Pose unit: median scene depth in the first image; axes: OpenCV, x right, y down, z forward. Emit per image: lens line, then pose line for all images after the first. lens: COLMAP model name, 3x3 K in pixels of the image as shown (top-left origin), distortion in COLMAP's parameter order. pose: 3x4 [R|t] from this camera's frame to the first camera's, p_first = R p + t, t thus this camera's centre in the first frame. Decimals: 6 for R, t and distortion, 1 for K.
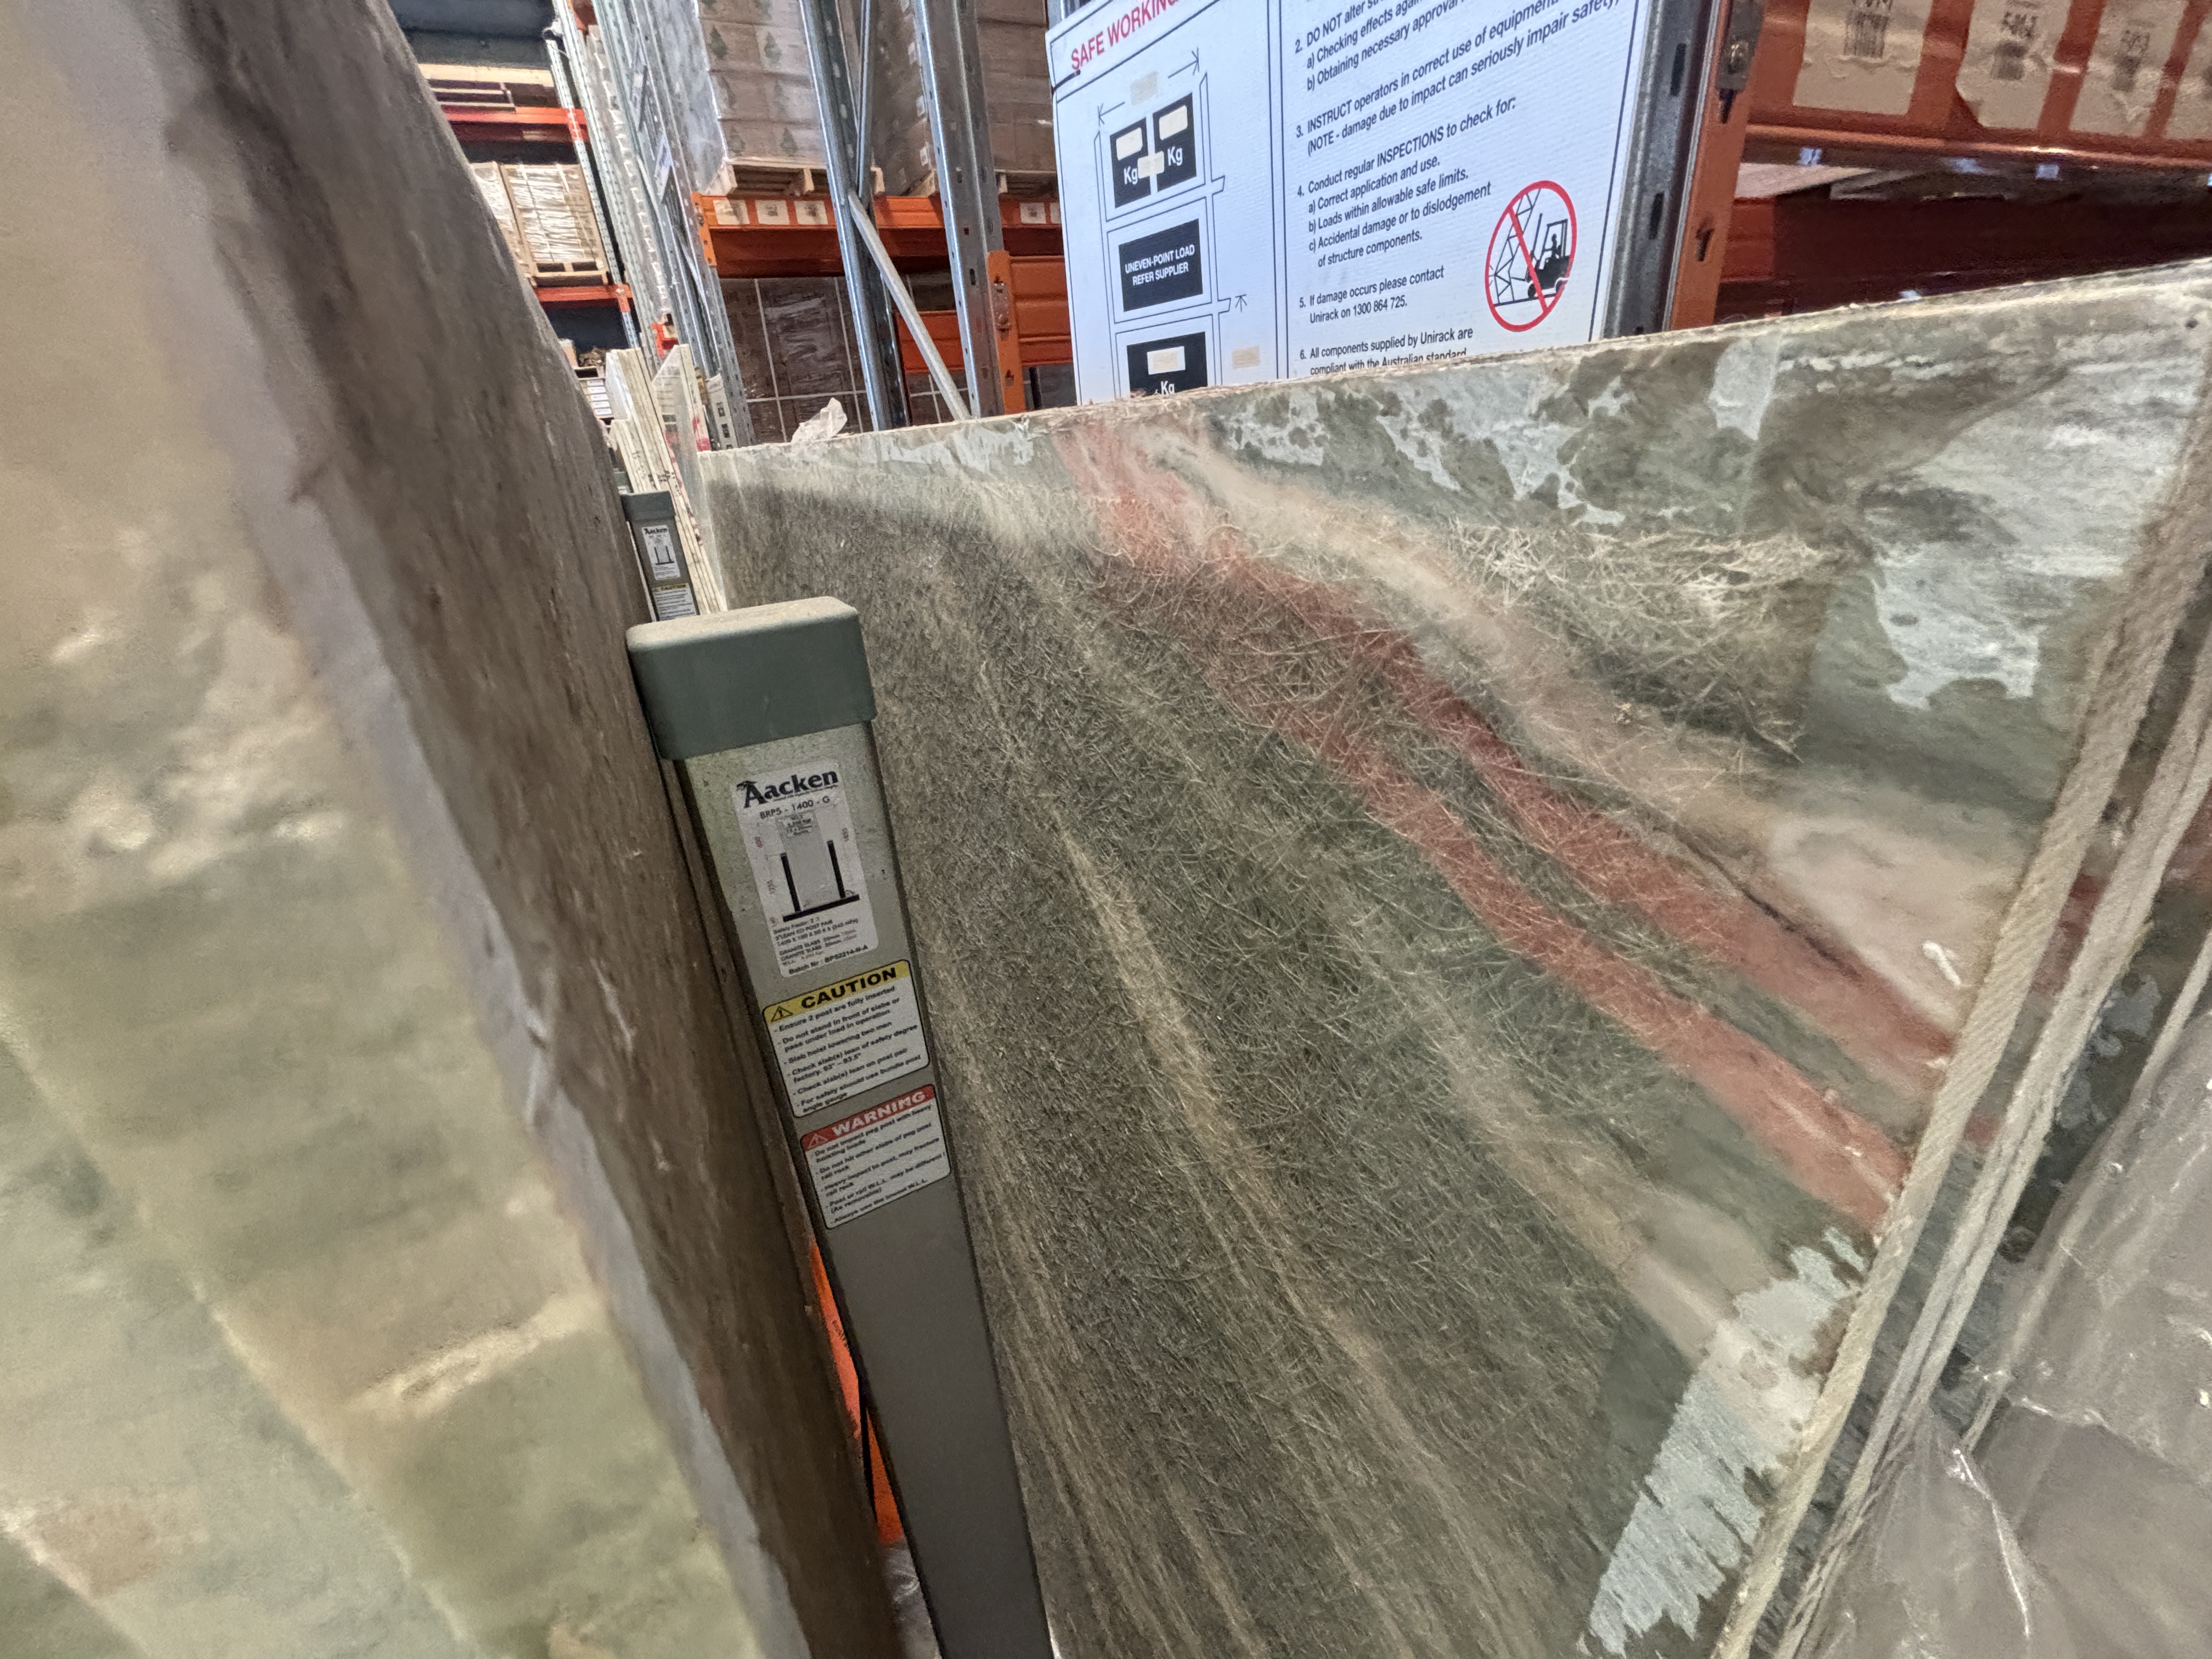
lens RADIAL K [[894.6, 0, 1107.3], [0, 894.6, 836.3], [0, 0, 1]] dist [-0.006444, 0.000878]
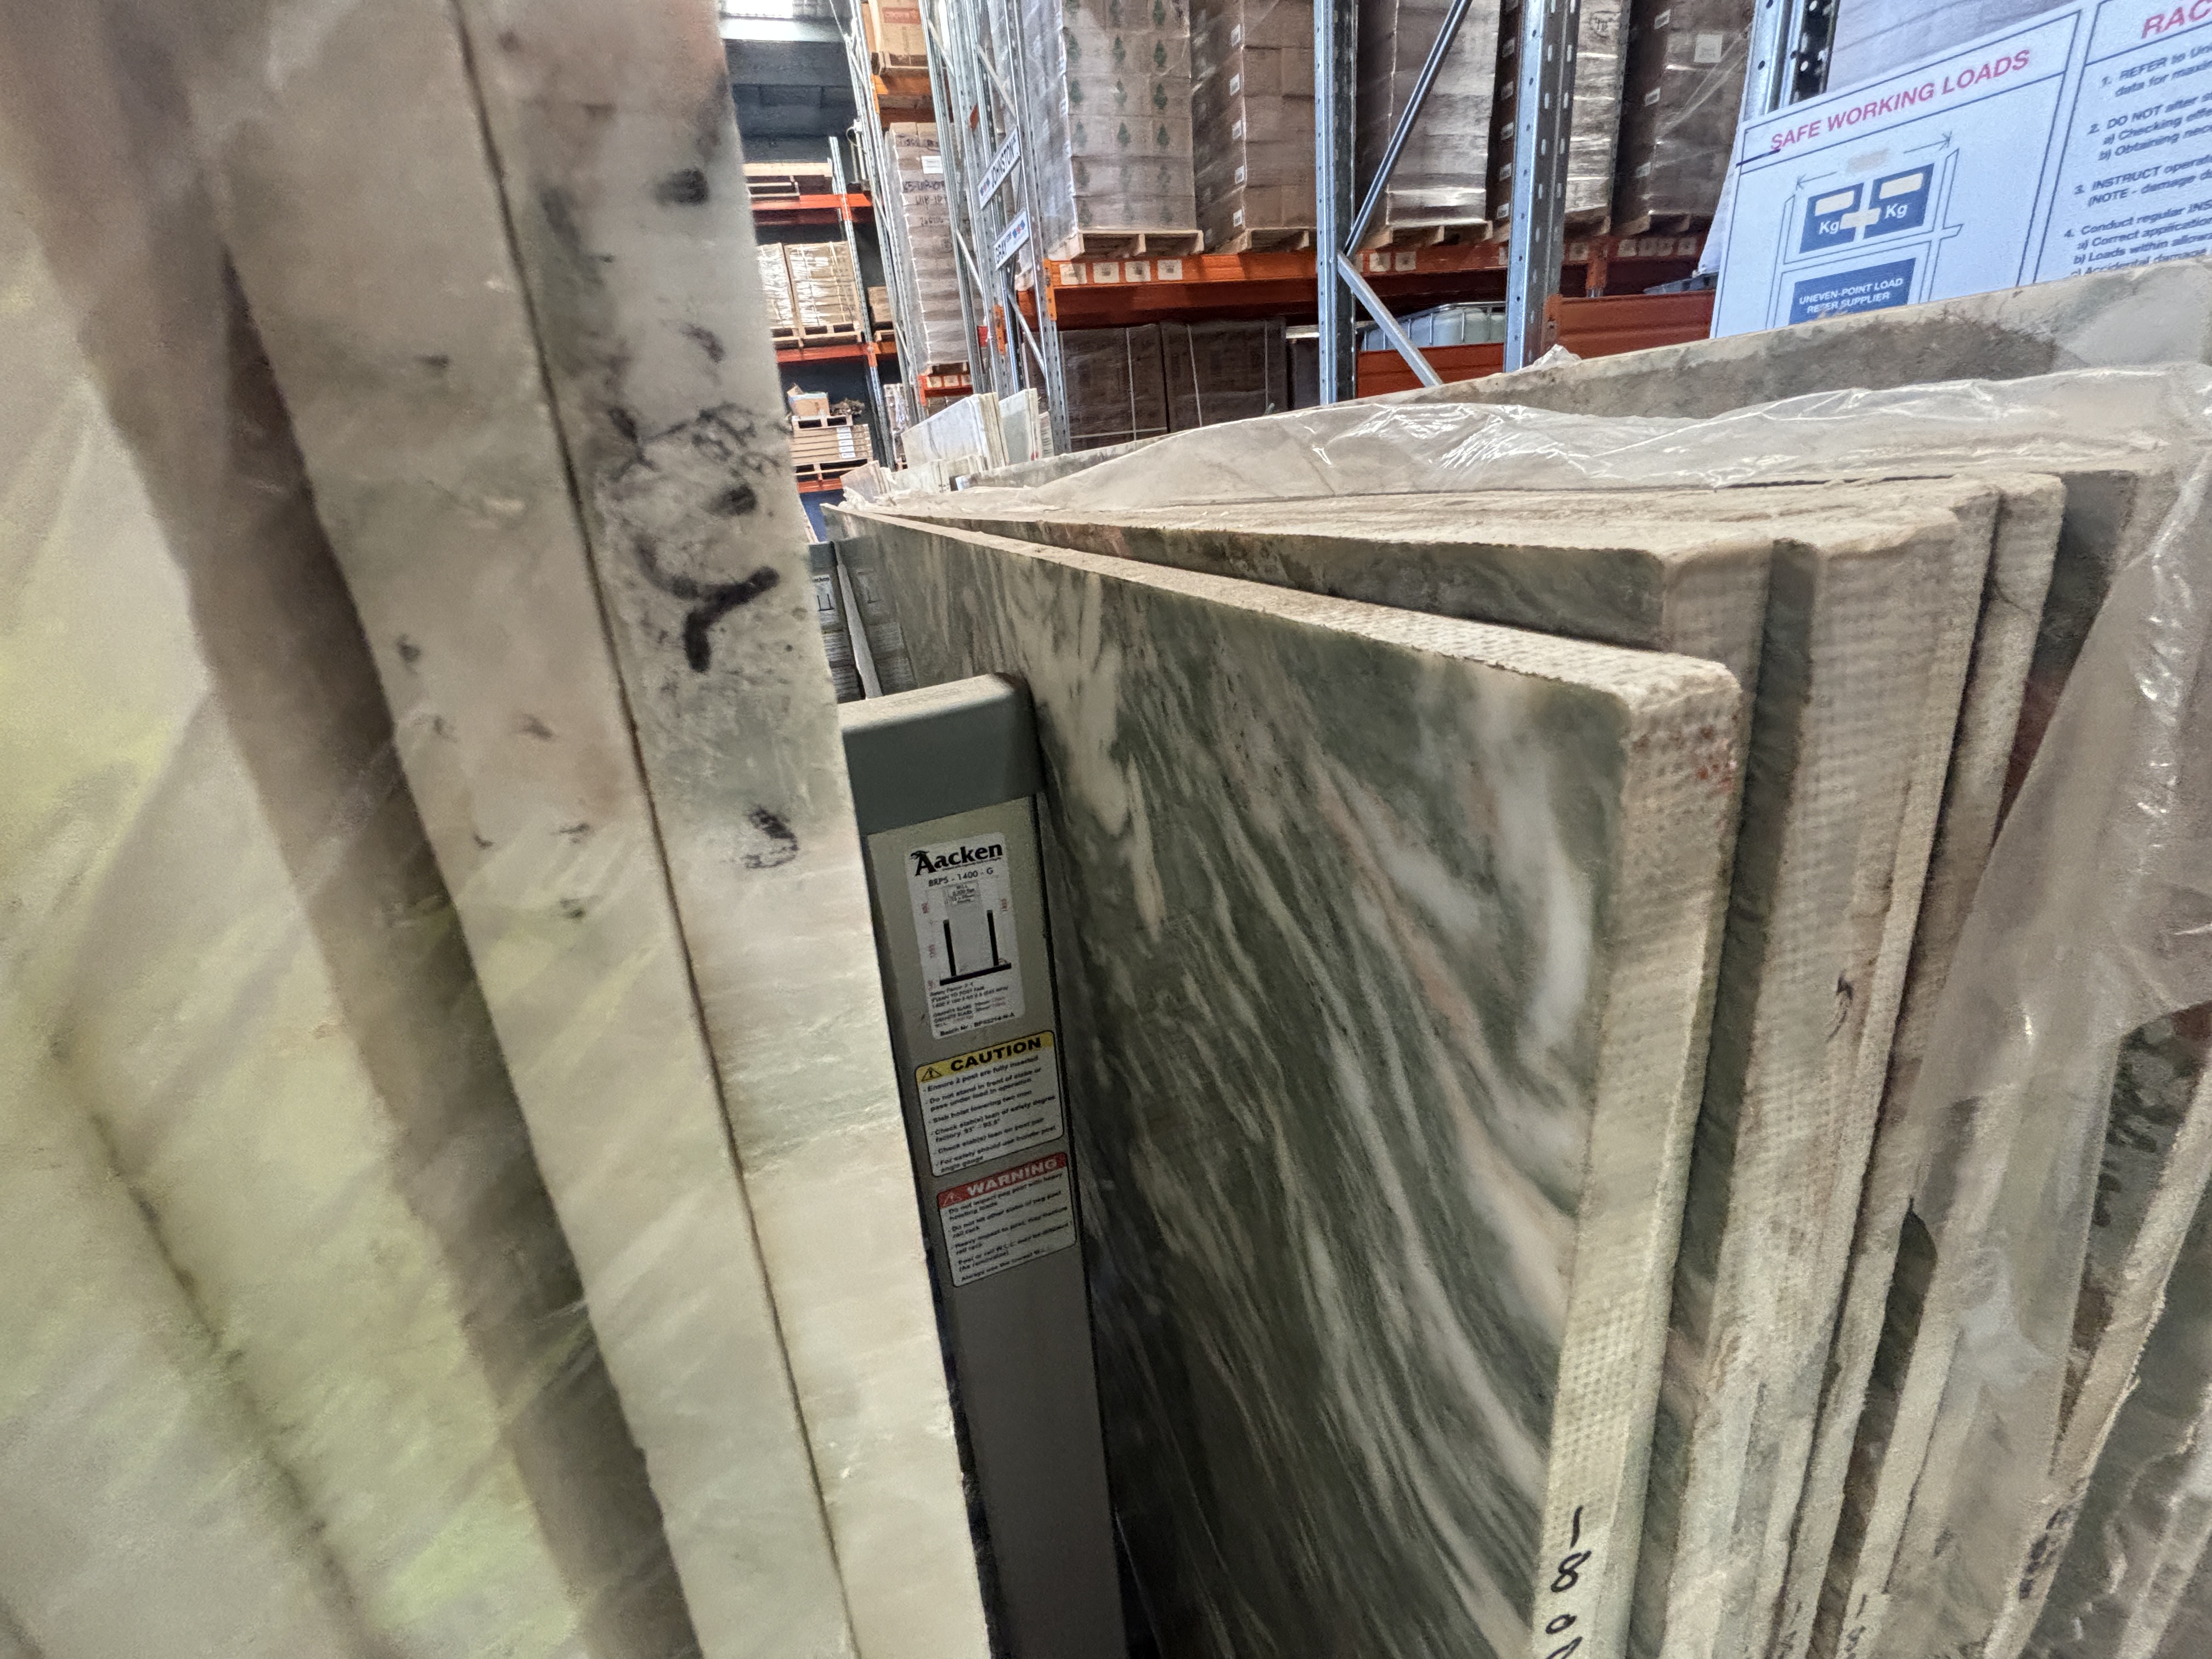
lens RADIAL K [[894.6, 0, 1094.2], [0, 894.6, 832.3], [0, 0, 1]] dist [-0.006444, 0.000878]
pose [[0.986021, 0.052052, -0.158280, -0.763367], [-0.058918, 0.997501, -0.039000, 0.236733], [0.155854, 0.047780, 0.986624, -0.381365]]
